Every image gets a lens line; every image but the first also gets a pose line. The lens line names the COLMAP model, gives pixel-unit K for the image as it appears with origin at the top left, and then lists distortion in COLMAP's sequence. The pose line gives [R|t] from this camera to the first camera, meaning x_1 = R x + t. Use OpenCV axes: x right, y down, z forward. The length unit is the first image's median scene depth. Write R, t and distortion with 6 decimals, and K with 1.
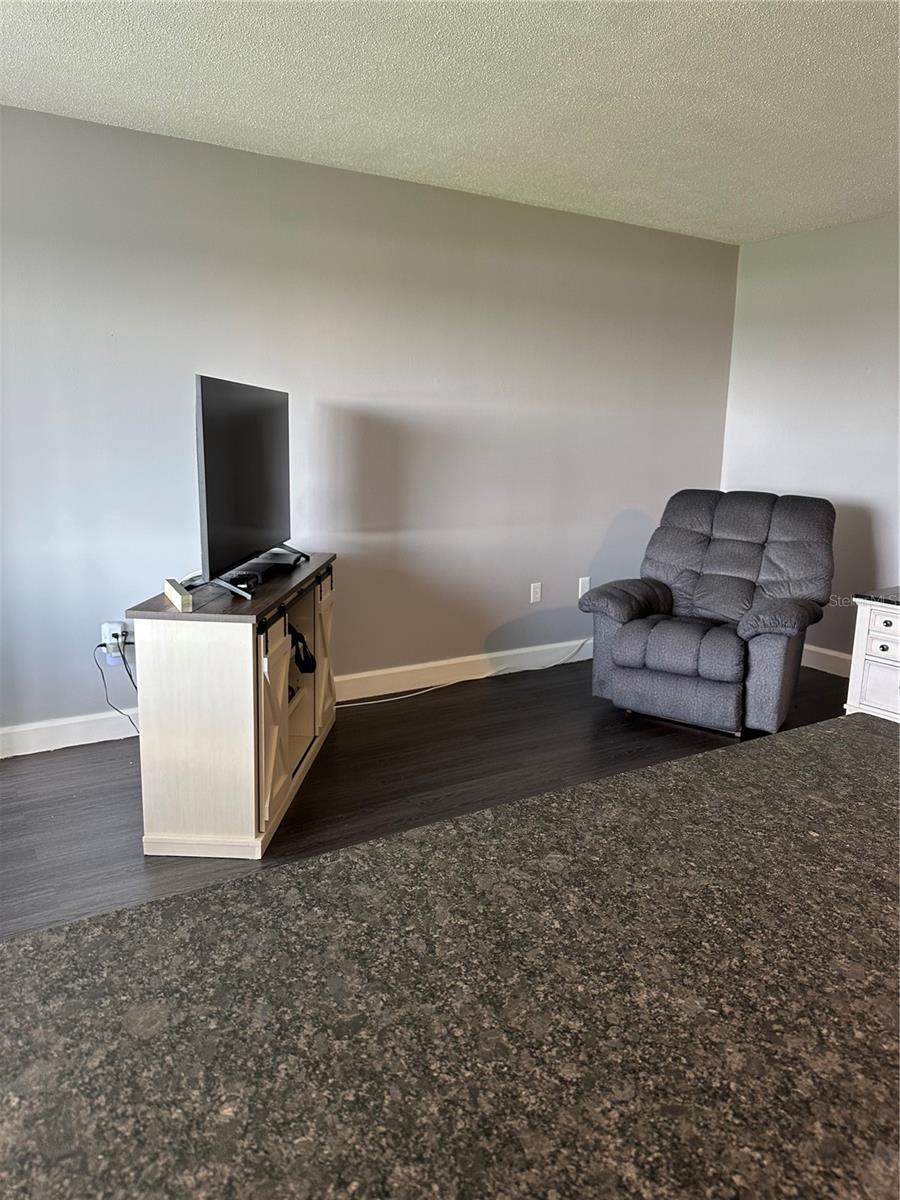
lens RADIAL K [[842.7, 0, 447.5], [0, 842.7, 604.4], [0, 0, 1]] dist [0.085030, -0.118234]
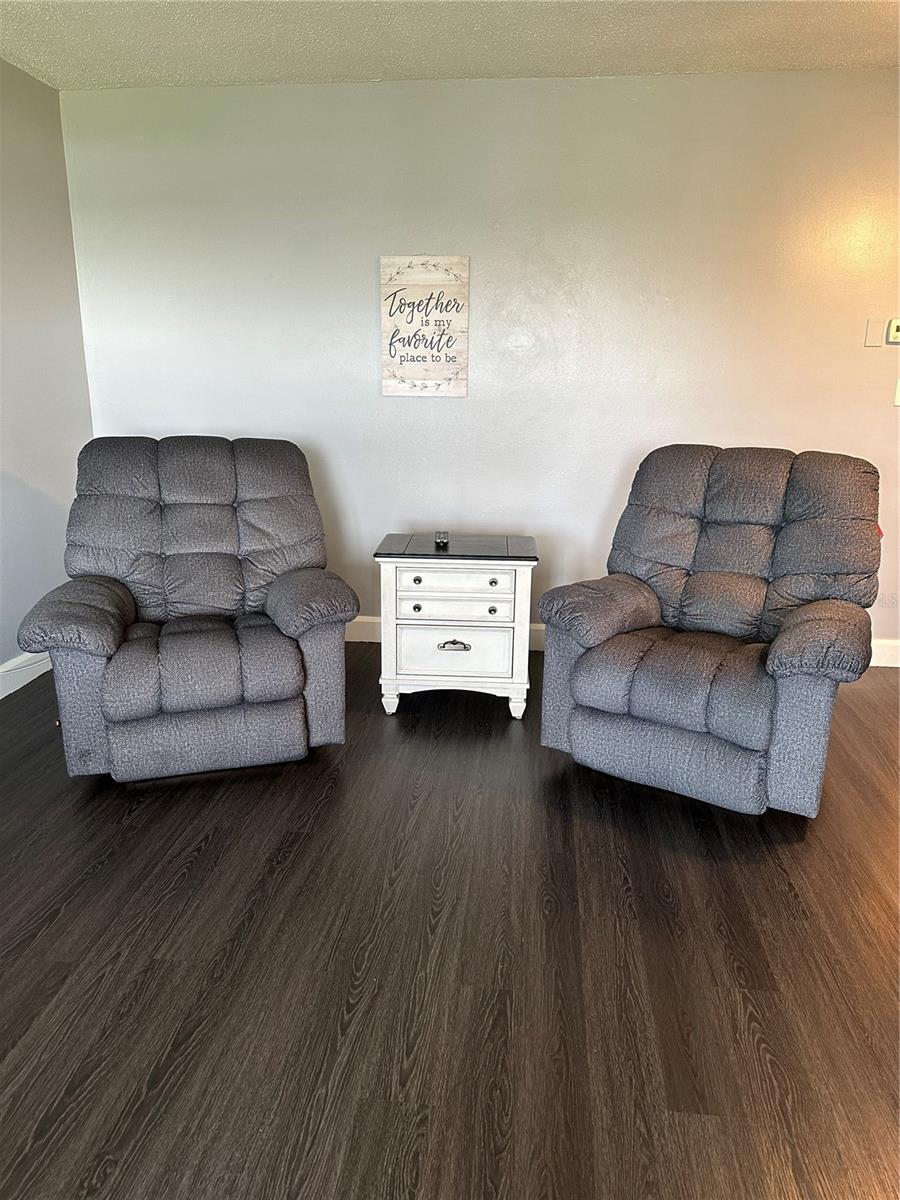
lens RADIAL K [[842.7, 0, 454.2], [0, 842.7, 591.3], [0, 0, 1]] dist [0.085030, -0.118234]
pose [[0.610117, -0.206807, 0.764845, -0.112386], [0.154701, 0.977849, 0.140996, -0.072975], [-0.777062, 0.032299, 0.628595, 0.374468]]
